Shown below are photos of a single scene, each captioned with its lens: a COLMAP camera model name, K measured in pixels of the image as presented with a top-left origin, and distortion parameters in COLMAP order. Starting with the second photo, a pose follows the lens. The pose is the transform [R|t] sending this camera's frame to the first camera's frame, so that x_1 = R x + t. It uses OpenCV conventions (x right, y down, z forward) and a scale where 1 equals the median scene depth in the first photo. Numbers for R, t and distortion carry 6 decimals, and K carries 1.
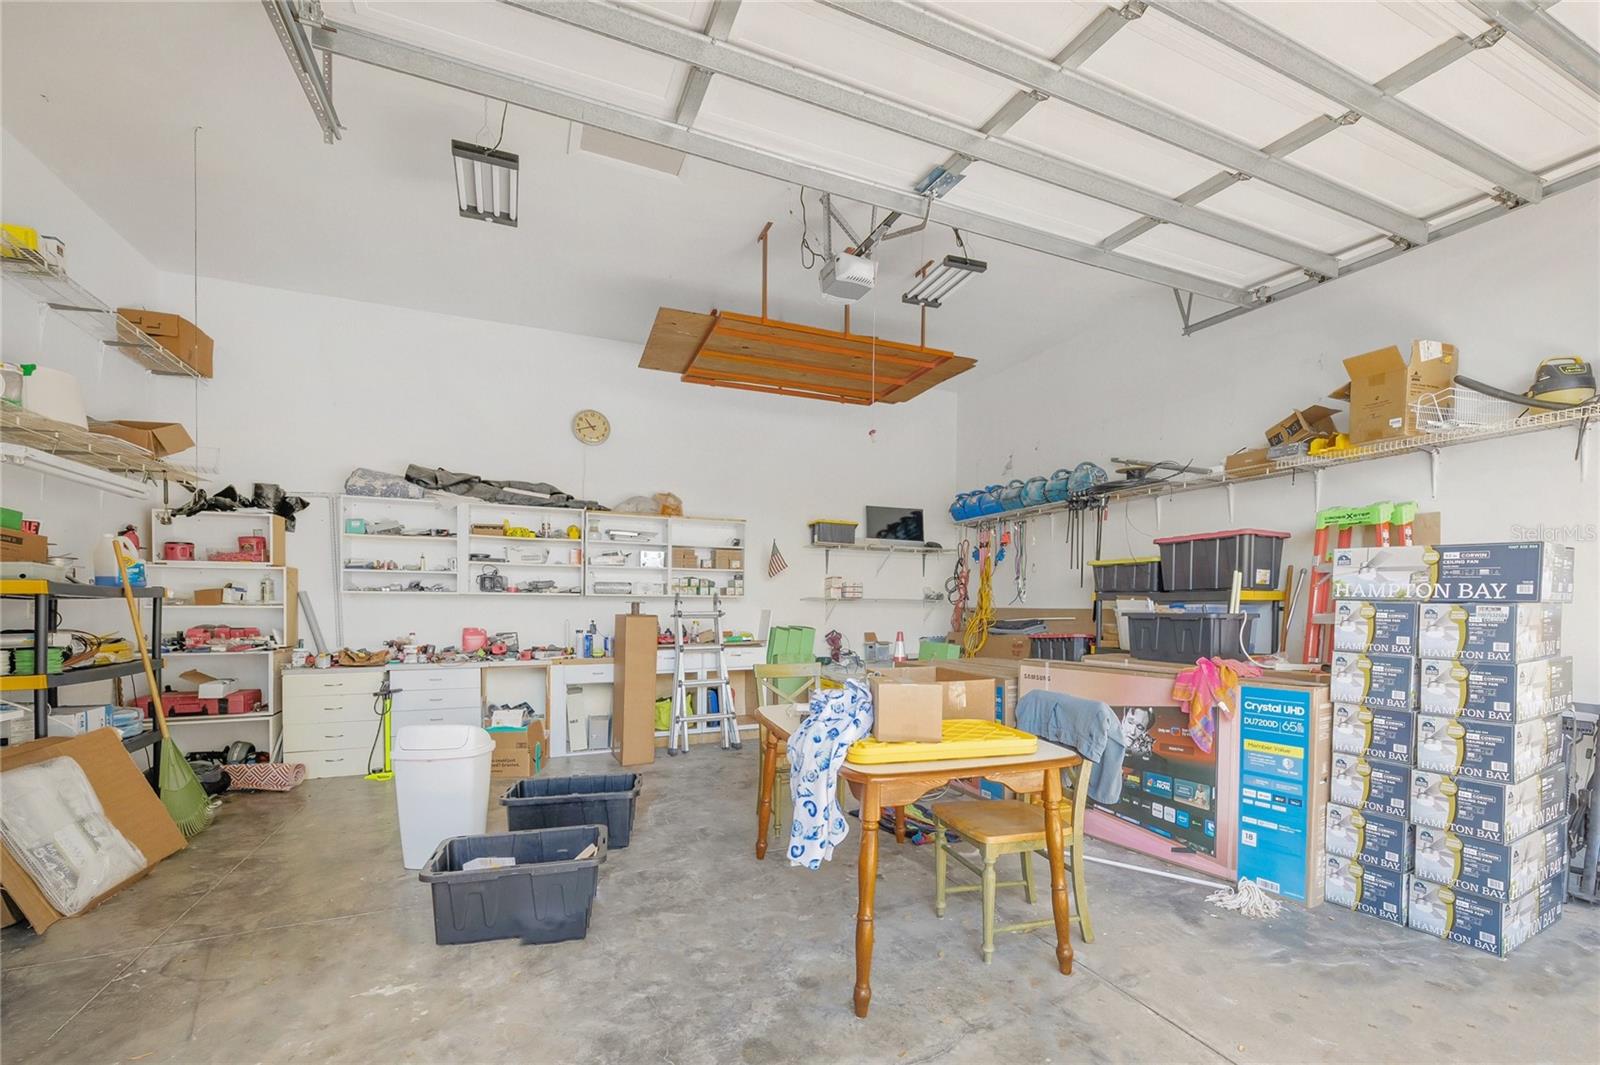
lens RADIAL K [[684.2, 0, 802.2], [0, 684.2, 612.4], [0, 0, 1]] dist [0.000397, 0.000067]
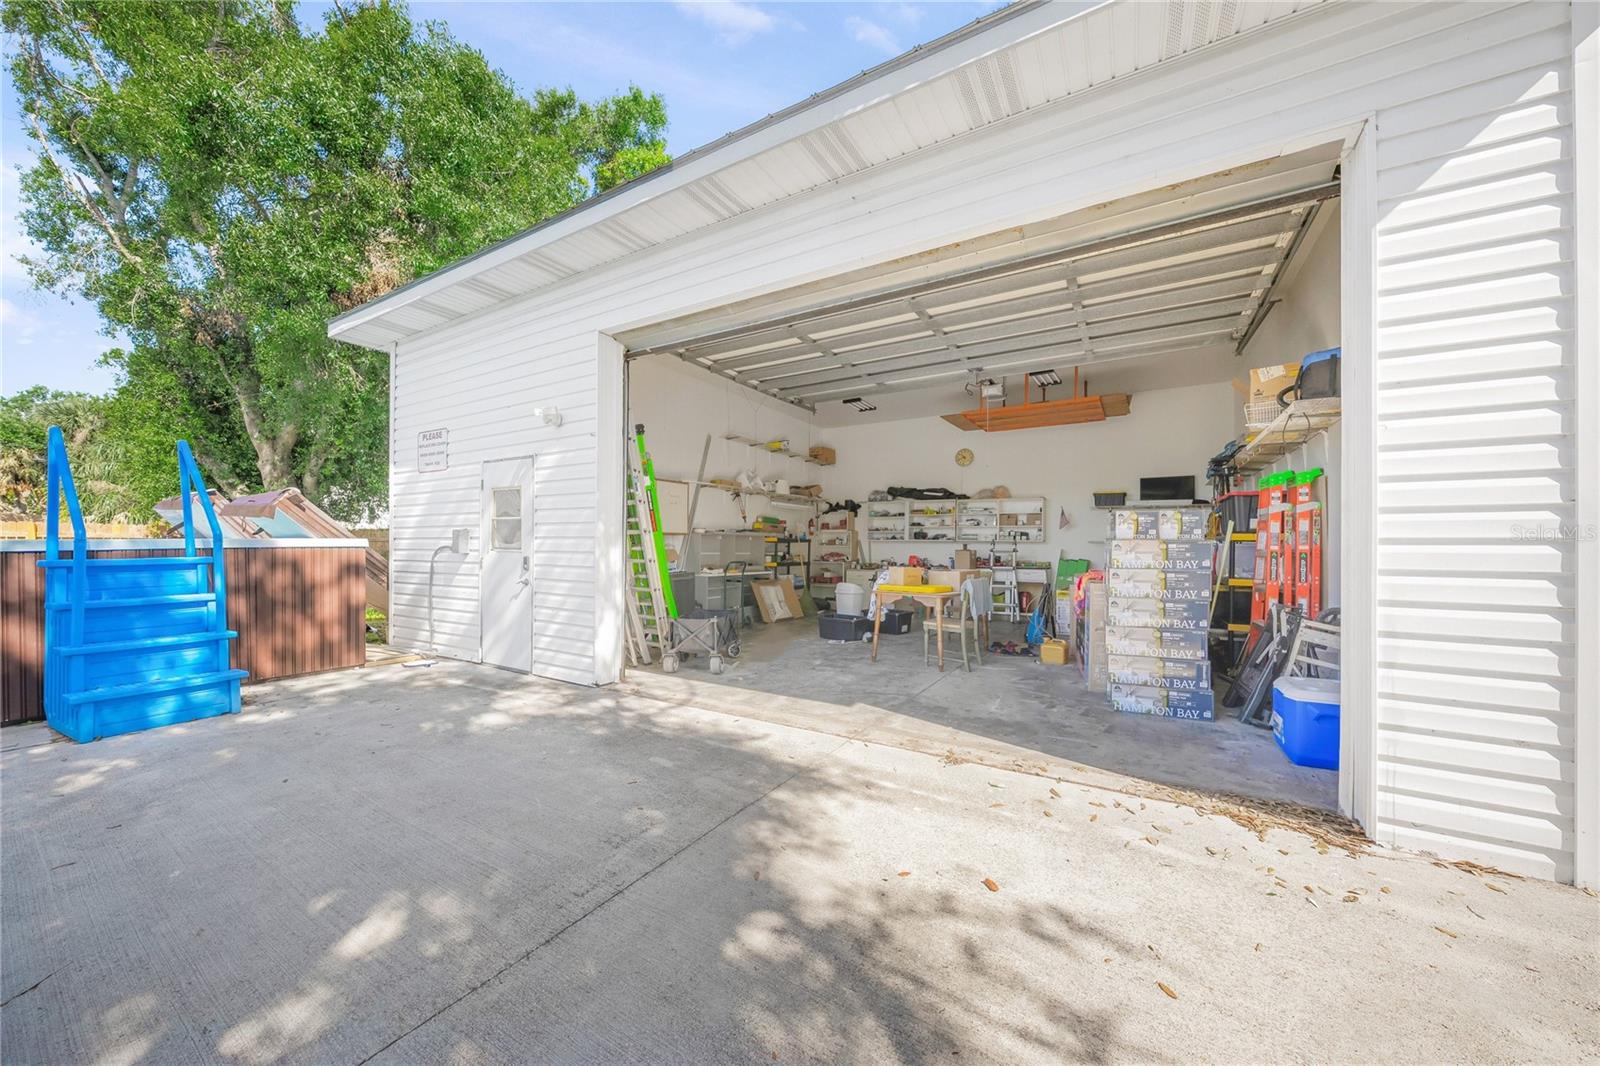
lens RADIAL K [[539.1, 0, 797.6], [0, 539.1, 546.6], [0, 0, 1]] dist [0.000397, 0.000119]
pose [[0.565481, 0.000477, -0.824761, 0.809298], [-0.016849, 0.999798, -0.010974, 0.020133], [0.824589, 0.020102, 0.565375, -0.335463]]
